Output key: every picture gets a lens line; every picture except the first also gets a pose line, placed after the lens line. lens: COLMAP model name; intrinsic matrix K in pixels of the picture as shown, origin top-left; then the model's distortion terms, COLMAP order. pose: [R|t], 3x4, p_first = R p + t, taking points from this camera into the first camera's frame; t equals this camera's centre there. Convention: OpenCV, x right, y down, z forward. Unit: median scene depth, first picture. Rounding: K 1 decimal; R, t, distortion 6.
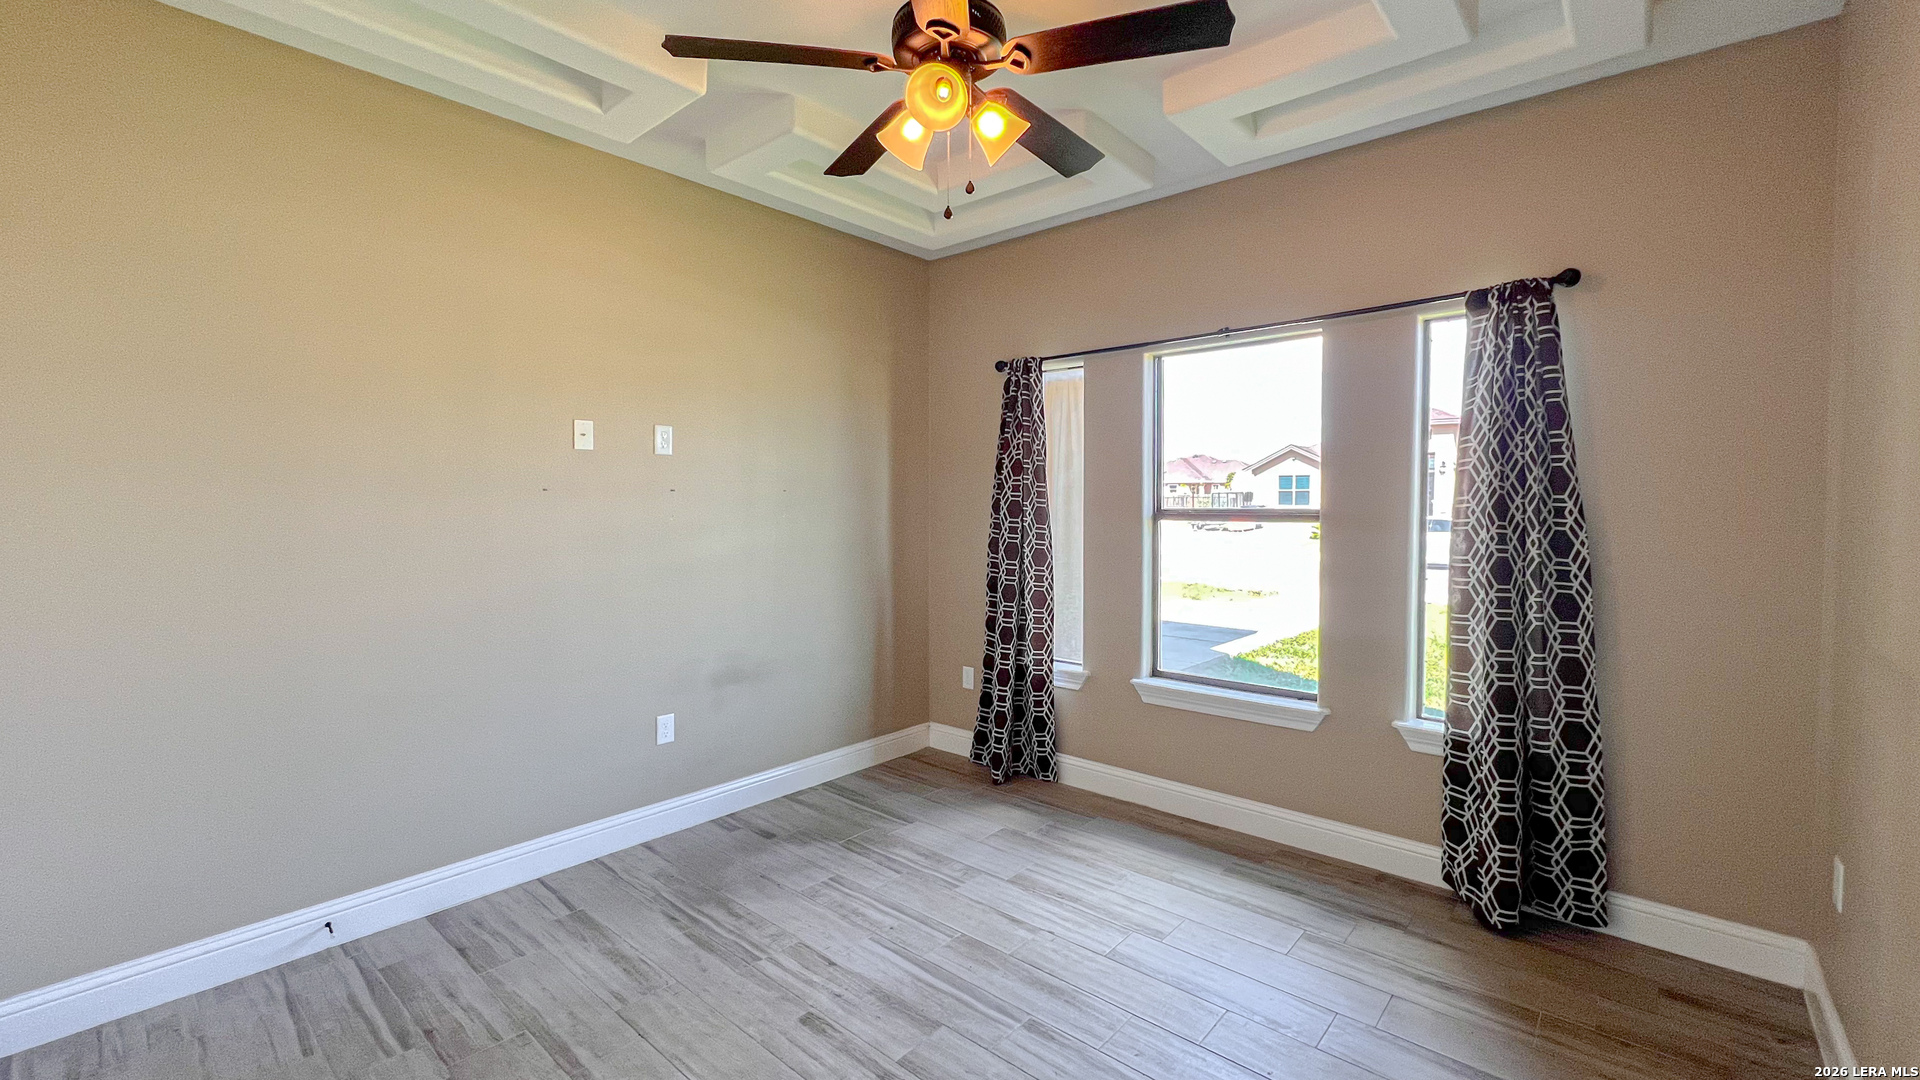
lens RADIAL K [[777.1, 0, 964.8], [0, 777.1, 516.9], [0, 0, 1]] dist [0.000223, -0.000144]
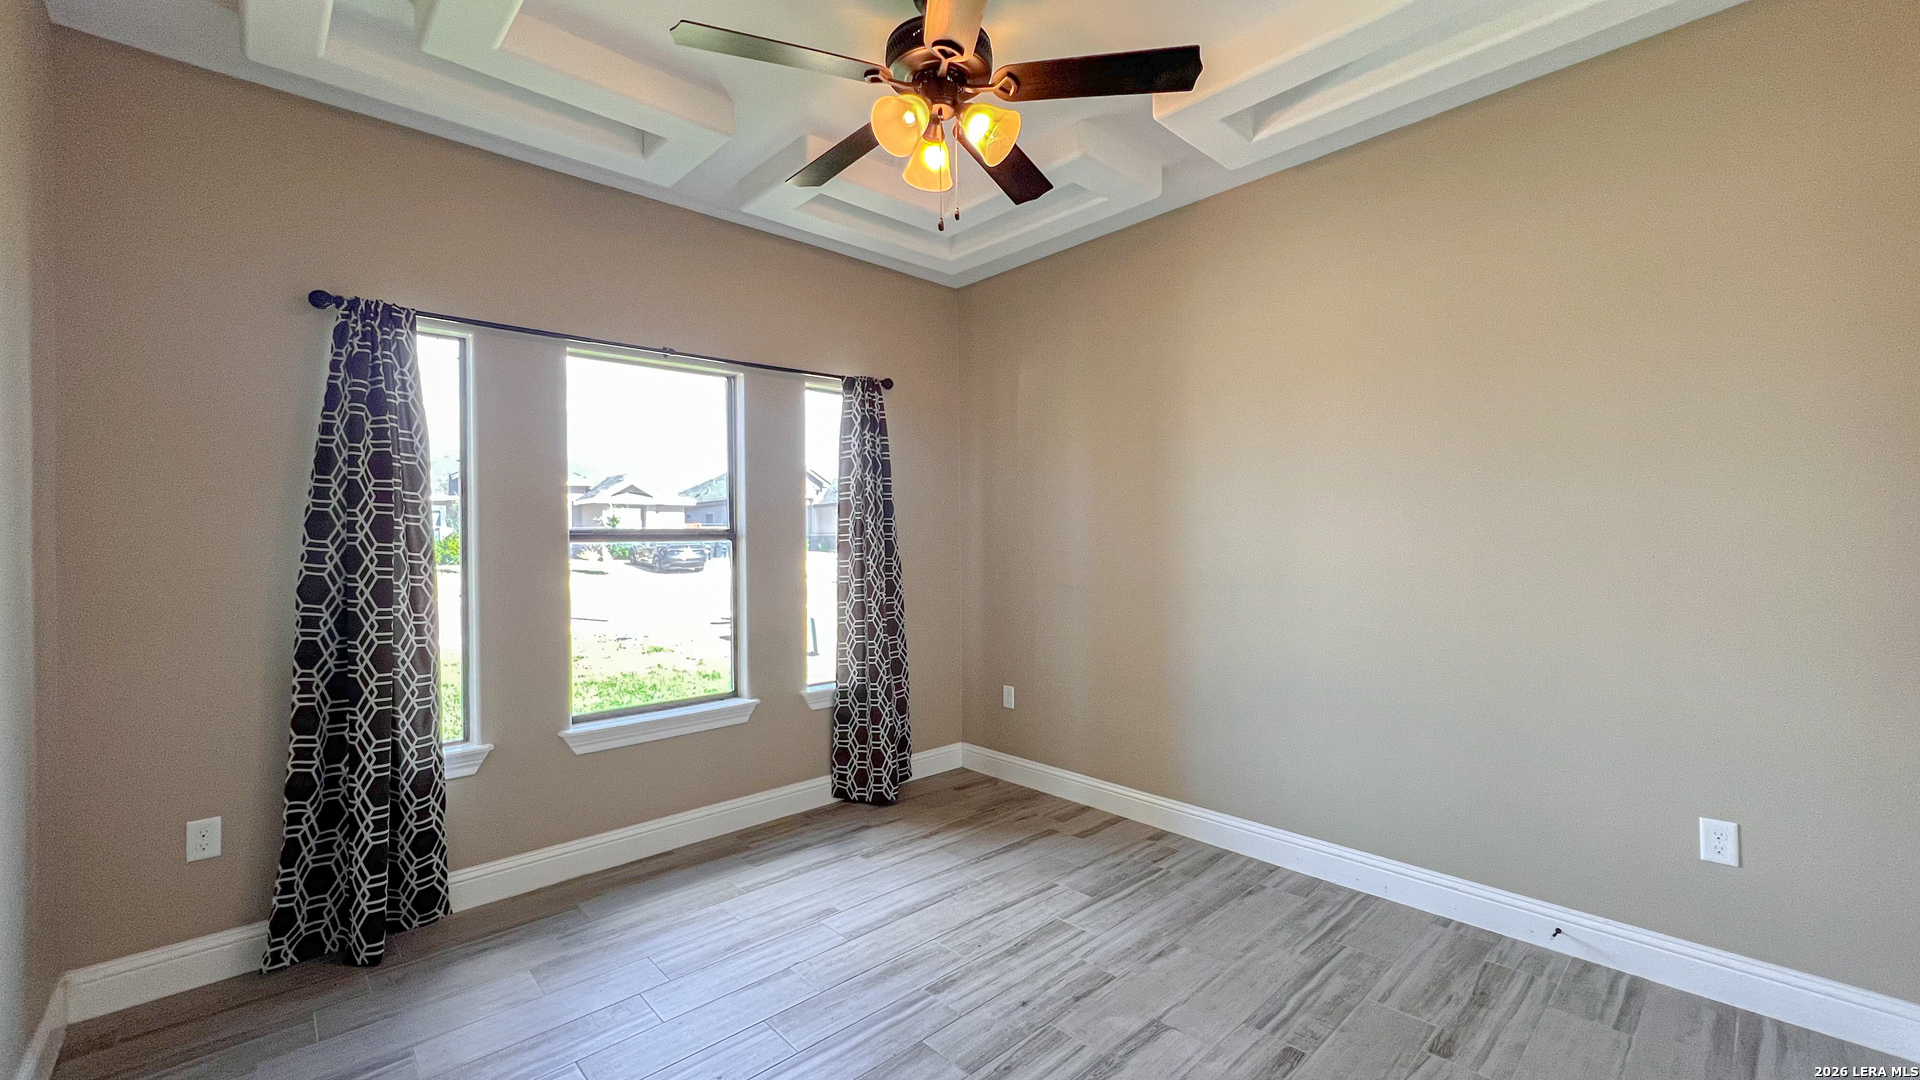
lens RADIAL K [[782.5, 0, 960.0], [0, 782.5, 540.0], [0, 0, 1]] dist [0.000116, -0.000126]
pose [[0.106388, -0.000985, 0.994324, -0.721033], [0.032543, 0.999467, -0.002492, 0.022379], [-0.993792, 0.032623, 0.106363, 0.599411]]
